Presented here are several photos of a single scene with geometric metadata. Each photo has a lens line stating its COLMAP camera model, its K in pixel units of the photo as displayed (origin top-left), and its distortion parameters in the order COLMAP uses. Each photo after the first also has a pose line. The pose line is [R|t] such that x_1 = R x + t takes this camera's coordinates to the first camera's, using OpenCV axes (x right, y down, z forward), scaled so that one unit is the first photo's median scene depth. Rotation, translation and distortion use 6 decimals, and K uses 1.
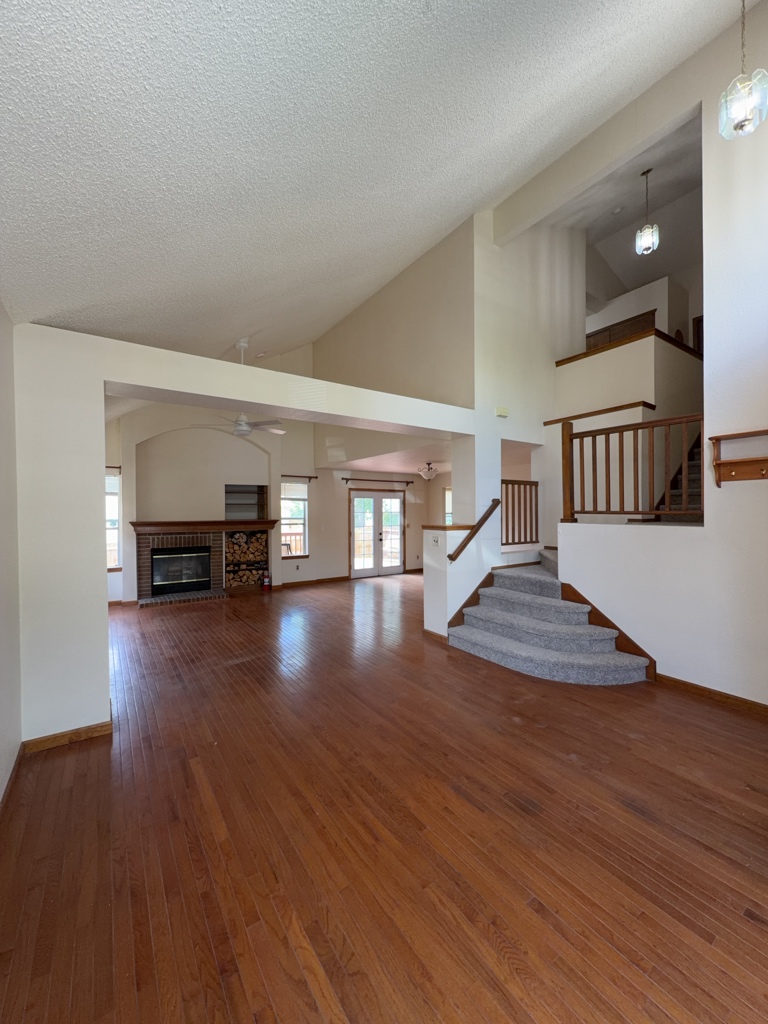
lens RADIAL K [[408.6, 0, 384.5], [0, 408.6, 510.6], [0, 0, 1]] dist [0.000324, 0.000383]
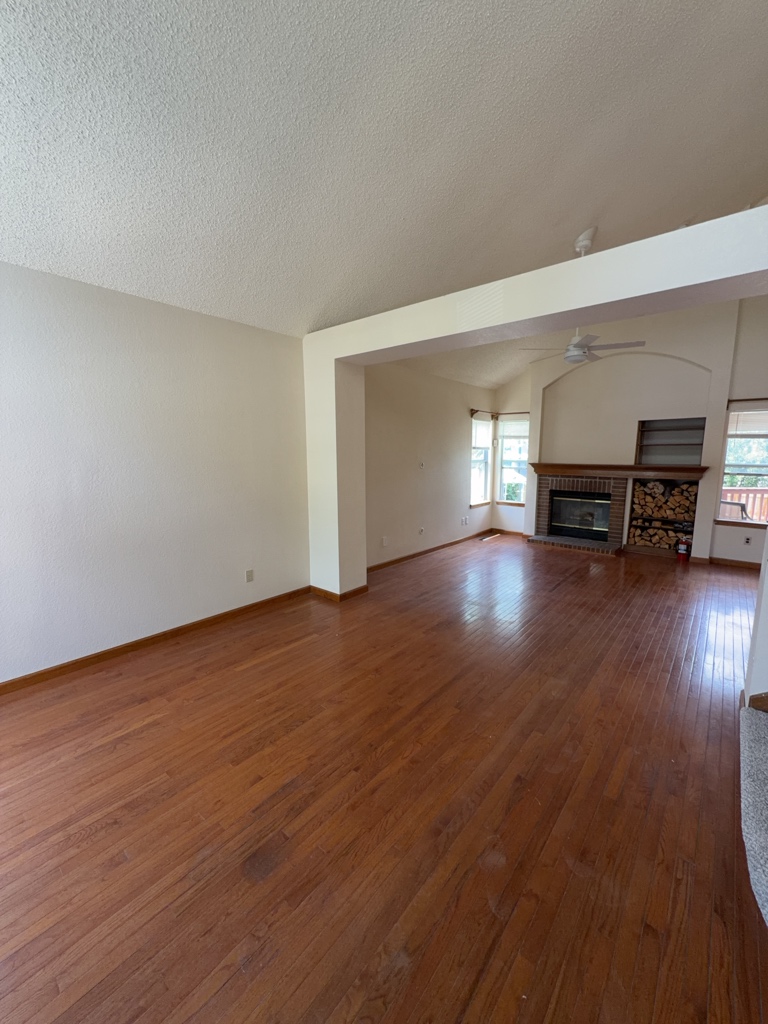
lens RADIAL K [[408.6, 0, 384.2], [0, 408.6, 513.1], [0, 0, 1]] dist [0.000324, 0.000383]
pose [[0.265021, 0.147011, -0.952970, 0.291838], [-0.002542, 0.988412, 0.151772, -0.004058], [0.964239, -0.037801, 0.262323, 0.298076]]
